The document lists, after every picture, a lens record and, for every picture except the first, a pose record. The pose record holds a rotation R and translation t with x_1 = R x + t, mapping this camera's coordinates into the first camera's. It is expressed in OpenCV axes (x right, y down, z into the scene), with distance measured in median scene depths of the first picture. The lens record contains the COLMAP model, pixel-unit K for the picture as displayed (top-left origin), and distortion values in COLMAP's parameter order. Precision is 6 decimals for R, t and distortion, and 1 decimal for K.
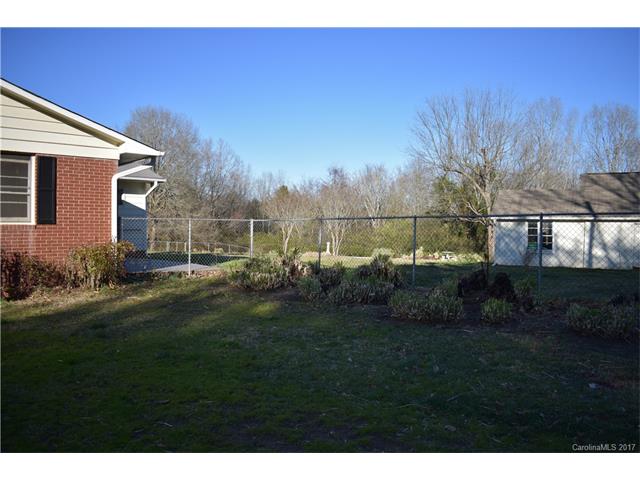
lens RADIAL K [[510.0, 0, 320.0], [0, 510.0, 240.0], [0, 0, 1]] dist [-0.080447, 0.001752]
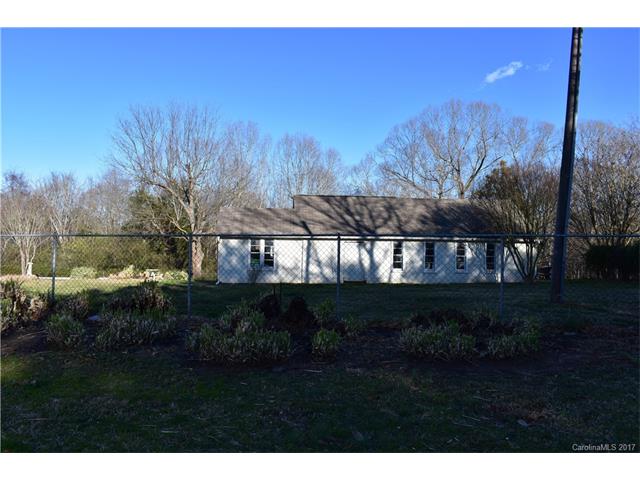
lens RADIAL K [[505.6, 0, 320.0], [0, 505.6, 240.0], [0, 0, 1]] dist [-0.093211, 0.007281]
pose [[0.813208, 0.012149, 0.581847, -0.063487], [0.006034, 0.999552, -0.029304, -0.005183], [-0.581942, 0.027341, 0.812770, 0.099297]]
